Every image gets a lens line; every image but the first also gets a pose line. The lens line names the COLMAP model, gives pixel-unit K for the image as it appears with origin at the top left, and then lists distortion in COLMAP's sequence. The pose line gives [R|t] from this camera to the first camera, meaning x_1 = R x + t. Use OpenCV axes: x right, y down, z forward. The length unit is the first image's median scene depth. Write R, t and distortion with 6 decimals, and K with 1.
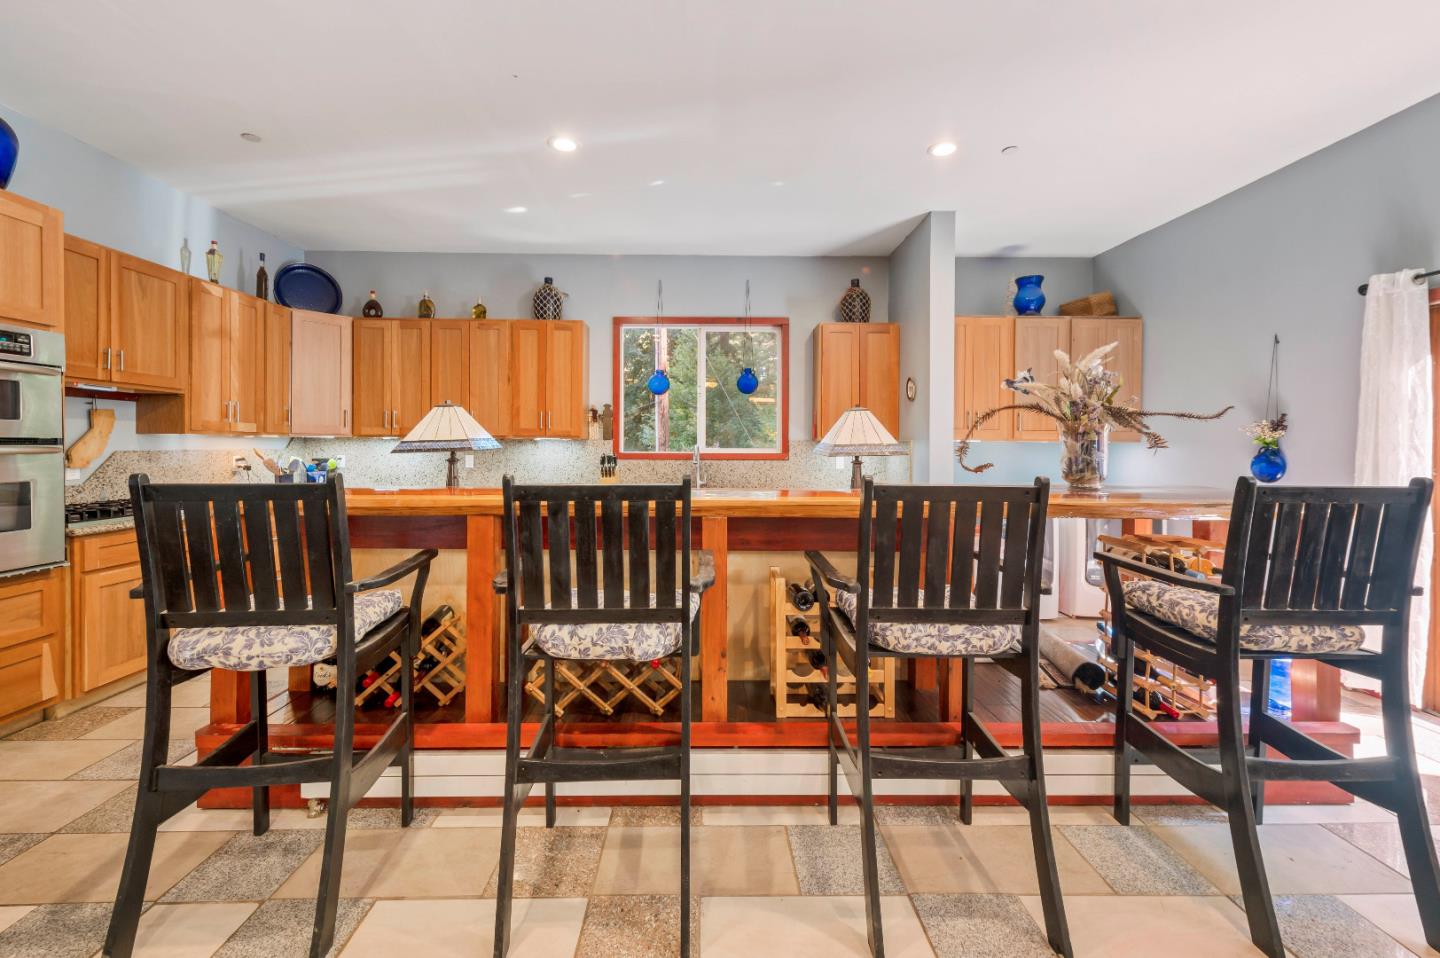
lens RADIAL K [[613.9, 0, 699.9], [0, 613.9, 441.8], [0, 0, 1]] dist [0.003890, -0.001493]
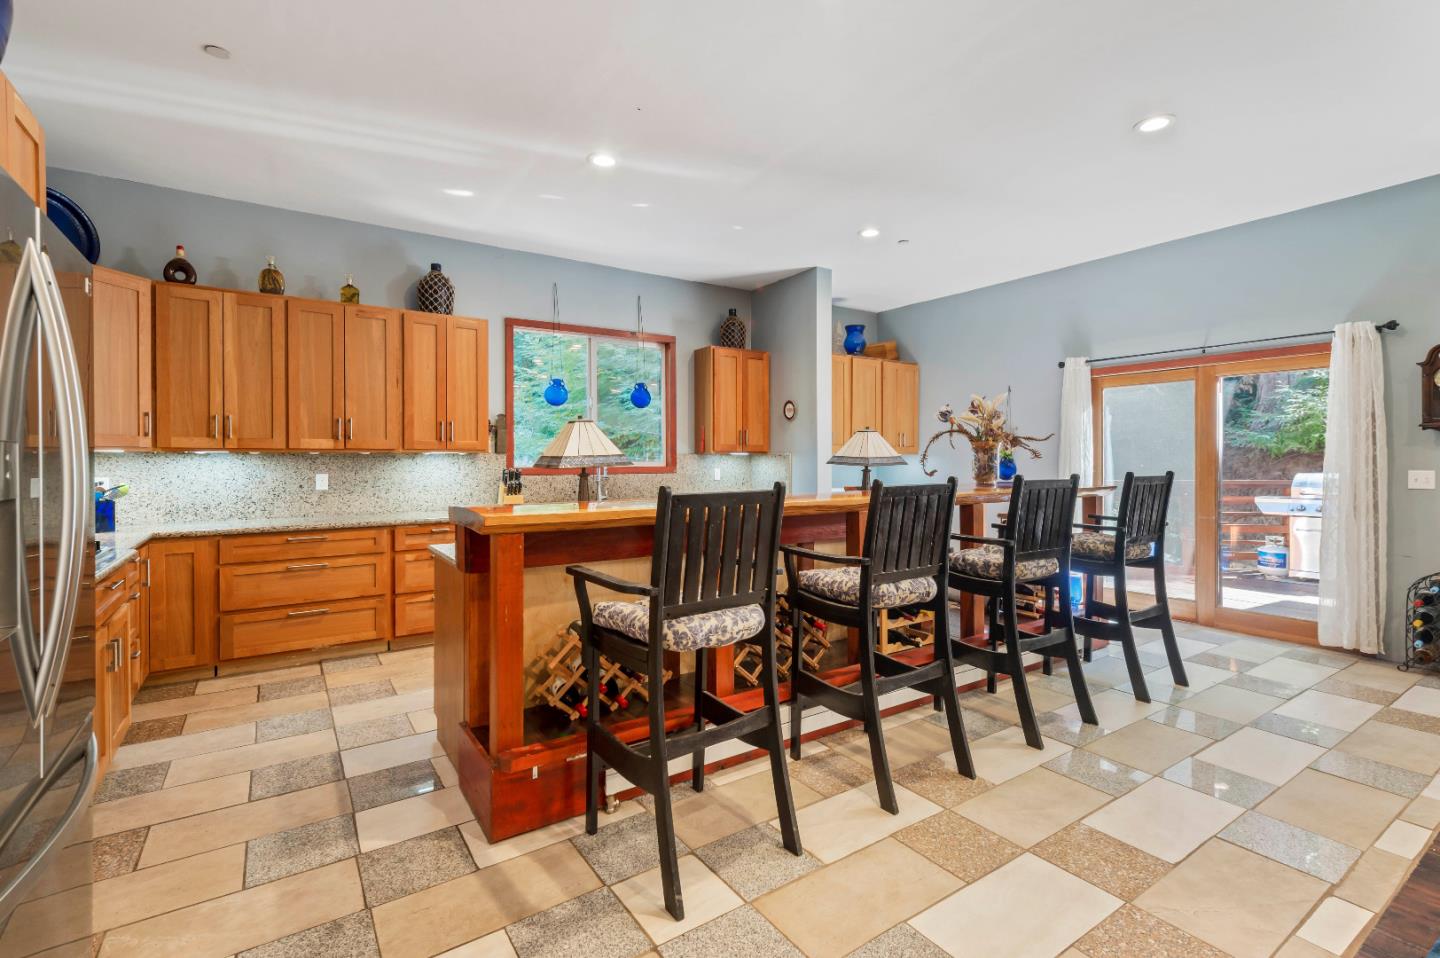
lens RADIAL K [[665.4, 0, 726.7], [0, 665.4, 487.5], [0, 0, 1]] dist [0.003798, 0.000218]
pose [[0.823722, -0.033399, 0.566009, -0.459005], [0.002078, 0.998435, 0.055891, -0.006732], [-0.566990, -0.044862, 0.822502, -0.010472]]
